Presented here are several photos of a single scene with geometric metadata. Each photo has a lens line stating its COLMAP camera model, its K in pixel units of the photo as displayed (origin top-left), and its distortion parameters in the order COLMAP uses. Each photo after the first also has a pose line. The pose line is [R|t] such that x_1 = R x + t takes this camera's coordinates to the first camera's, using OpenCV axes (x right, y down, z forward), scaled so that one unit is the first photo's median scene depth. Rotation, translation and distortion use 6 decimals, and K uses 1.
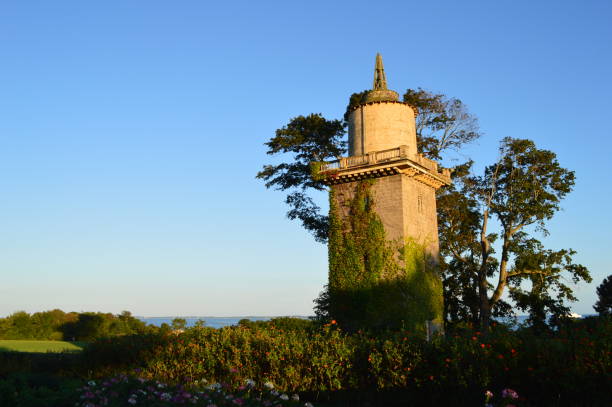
lens RADIAL K [[558.0, 0, 306.0], [0, 558.0, 203.5], [0, 0, 1]] dist [-0.075882, 0.010422]
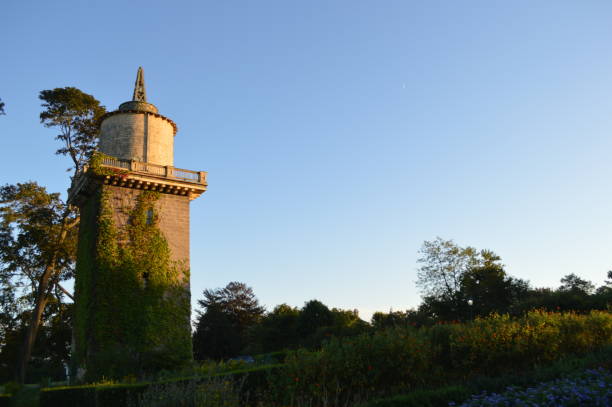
lens RADIAL K [[489.4, 0, 306.6], [0, 489.4, 204.5], [0, 0, 1]] dist [-0.080432, -0.000169]
pose [[0.304442, 0.263946, 0.915231, -0.531763], [-0.133427, 0.963185, -0.233393, 0.128340], [-0.943139, -0.051062, 0.328452, 0.478455]]
